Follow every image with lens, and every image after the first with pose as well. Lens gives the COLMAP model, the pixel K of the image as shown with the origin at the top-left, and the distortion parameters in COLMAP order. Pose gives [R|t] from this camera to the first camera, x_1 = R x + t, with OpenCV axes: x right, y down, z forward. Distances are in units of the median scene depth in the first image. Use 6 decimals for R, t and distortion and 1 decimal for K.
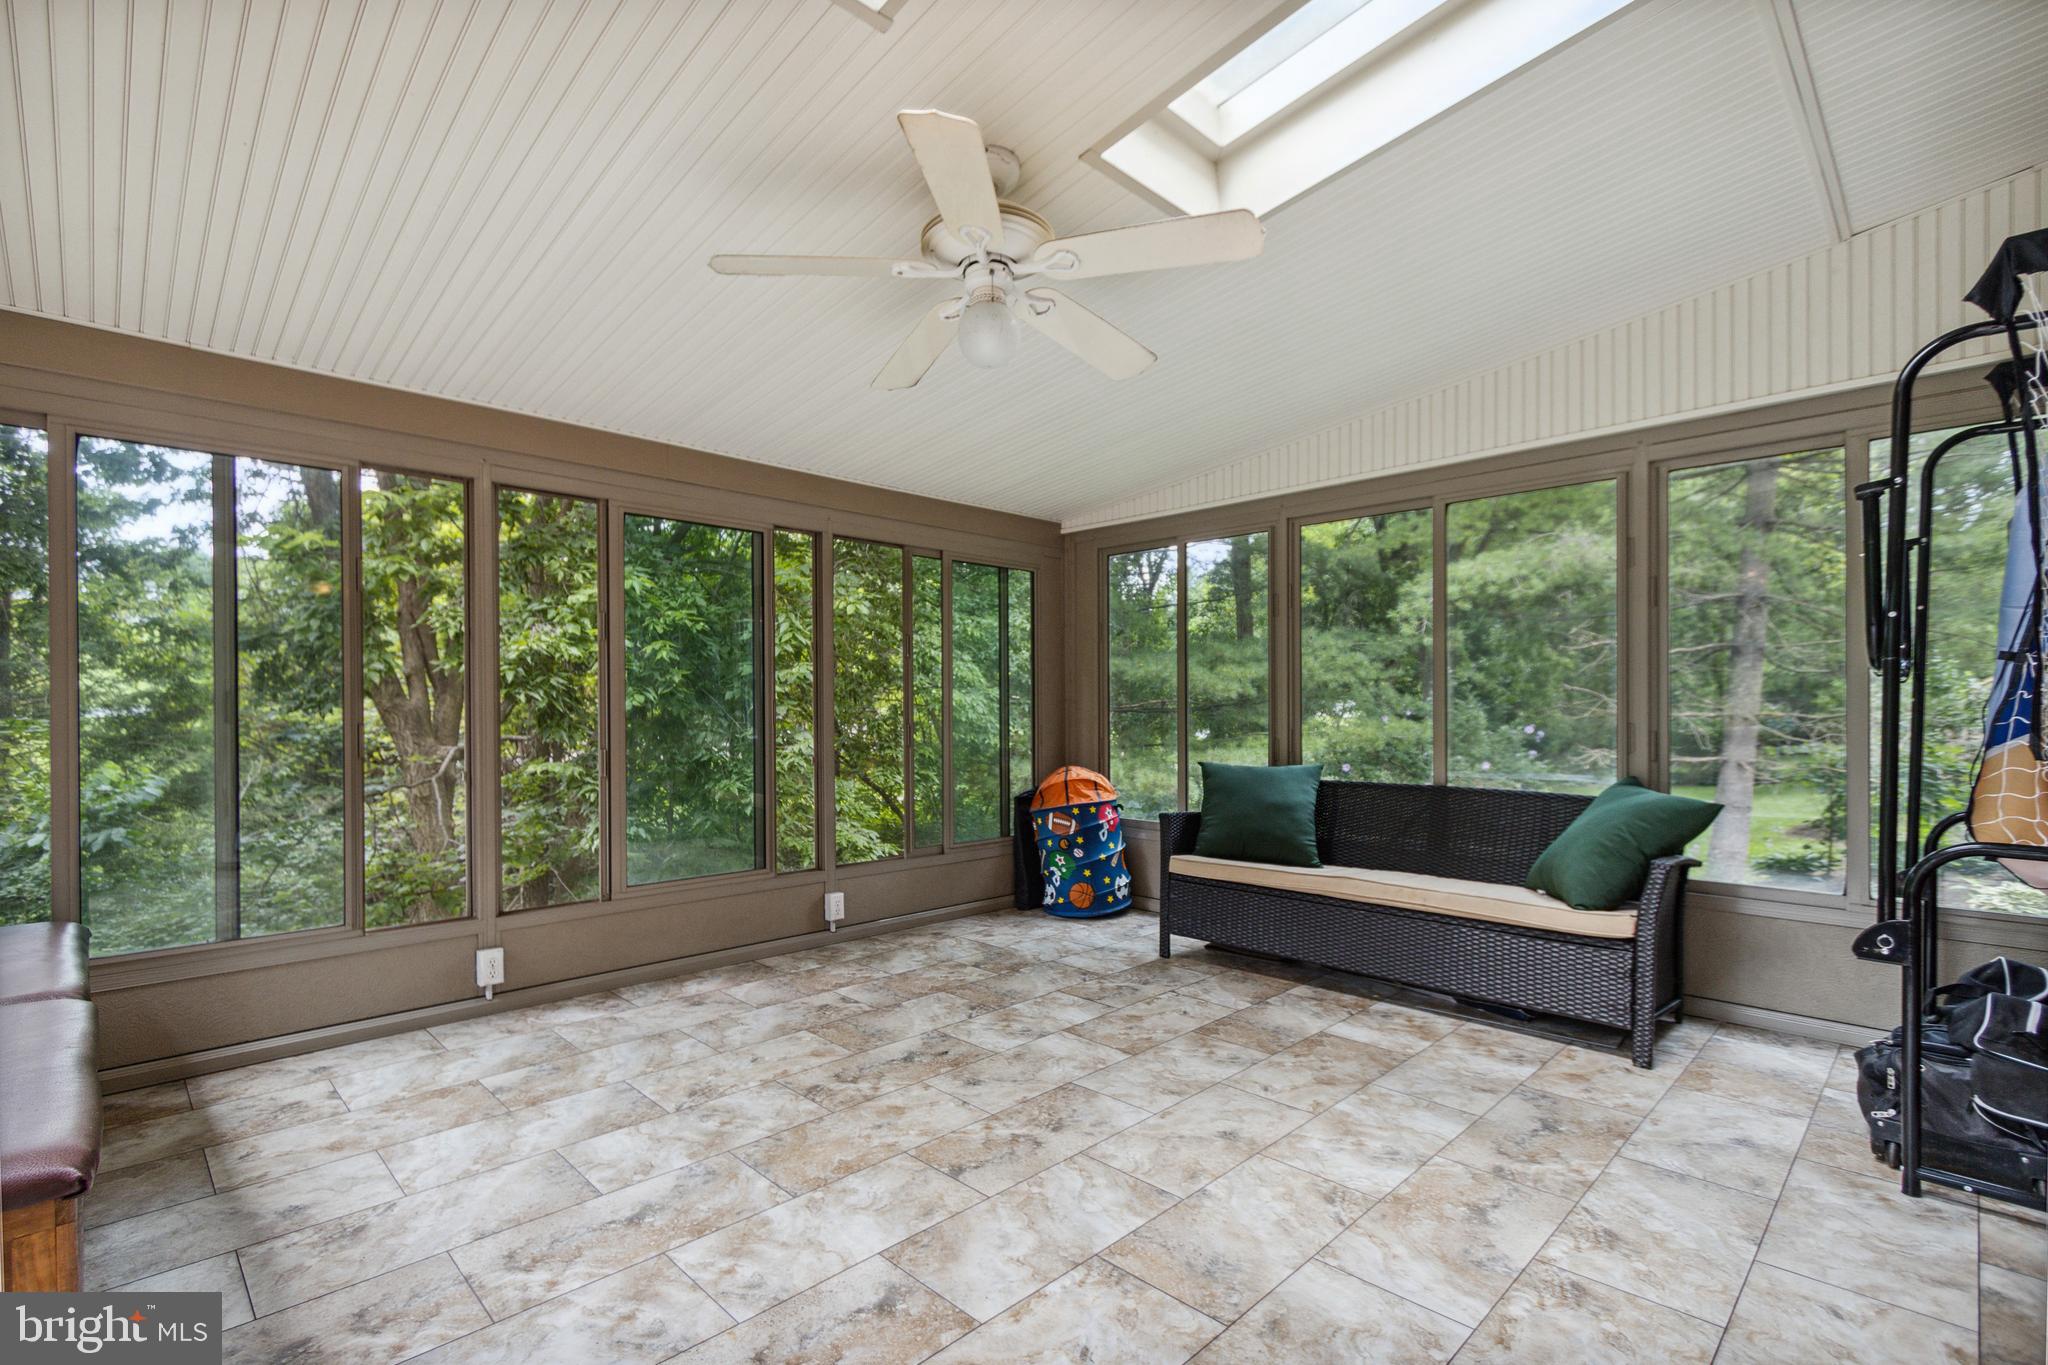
lens RADIAL K [[943.4, 0, 1024.0], [0, 943.4, 682.5], [0, 0, 1]] dist [0.000177, -0.001163]
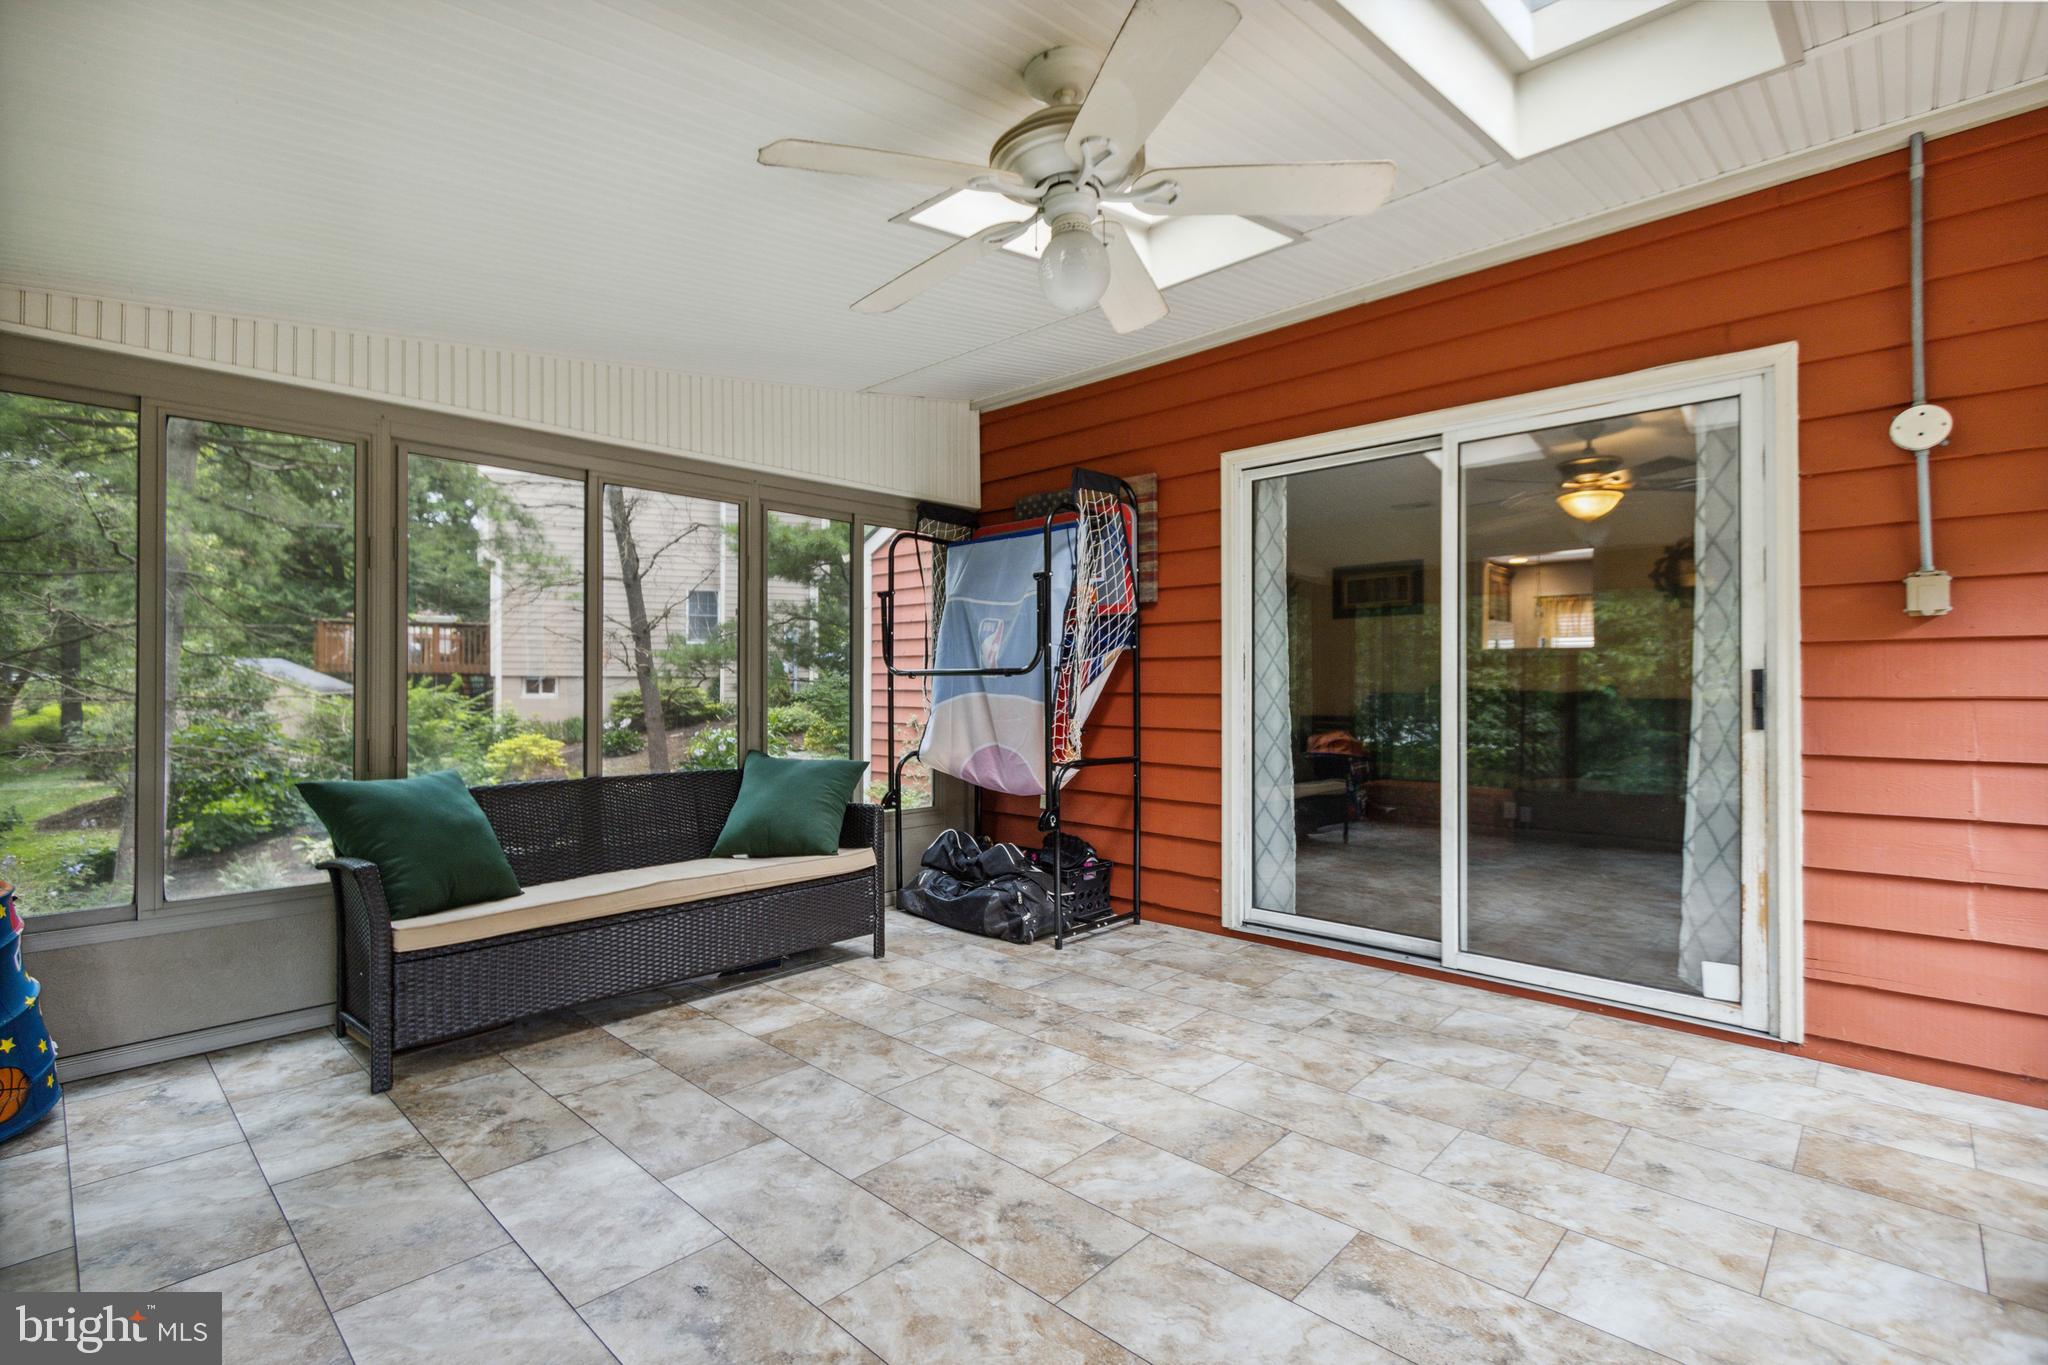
lens RADIAL K [[943.4, 0, 1024.0], [0, 943.4, 682.5], [0, 0, 1]] dist [0.000177, -0.001163]
pose [[-0.030747, 0.003345, 0.999522, -0.686776], [-0.022827, 0.999731, -0.004048, 0.022408], [-0.999267, -0.022941, -0.030662, 0.857958]]
